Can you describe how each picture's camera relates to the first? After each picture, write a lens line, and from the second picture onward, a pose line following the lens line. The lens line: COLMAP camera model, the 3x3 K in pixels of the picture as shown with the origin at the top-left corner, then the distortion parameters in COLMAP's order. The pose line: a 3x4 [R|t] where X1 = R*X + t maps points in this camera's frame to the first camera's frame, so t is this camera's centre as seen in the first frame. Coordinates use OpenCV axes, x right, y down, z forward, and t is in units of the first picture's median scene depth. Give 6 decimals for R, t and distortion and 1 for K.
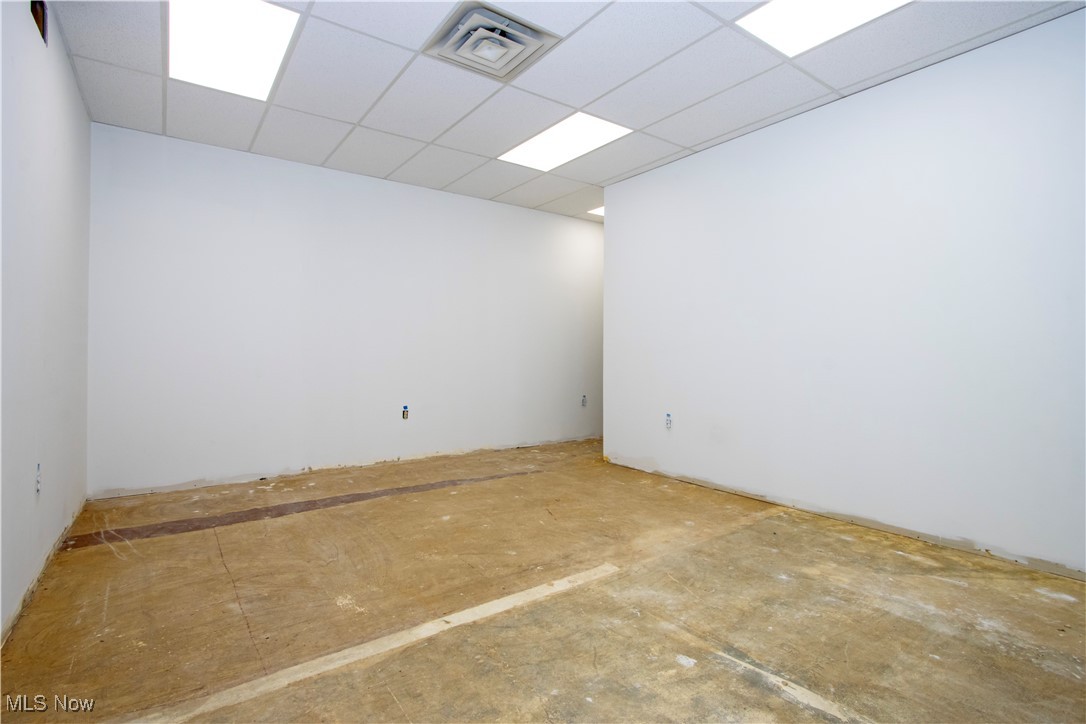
lens RADIAL K [[516.4, 0, 543.3], [0, 516.4, 359.4], [0, 0, 1]] dist [-0.003818, 0.000051]
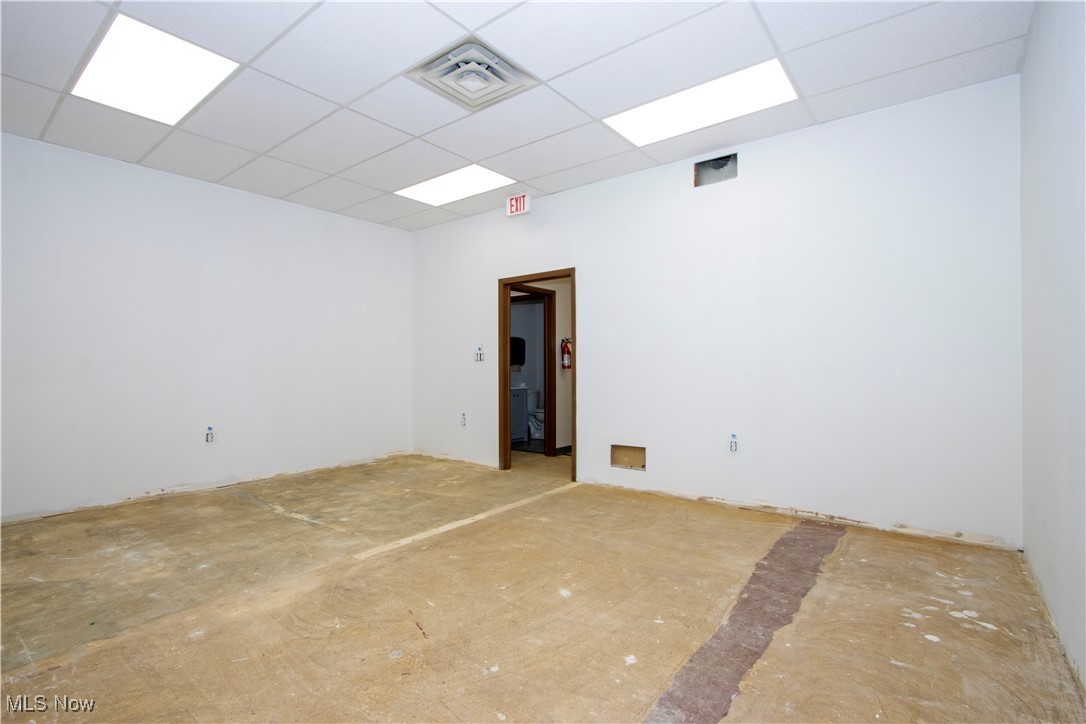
lens RADIAL K [[516.4, 0, 541.6], [0, 516.4, 363.9], [0, 0, 1]] dist [-0.003818, 0.000051]
pose [[-0.962519, 0.001595, -0.271211, 0.053998], [0.000677, 0.999994, 0.003478, -0.026389], [0.271215, 0.003164, -0.962514, 2.209541]]
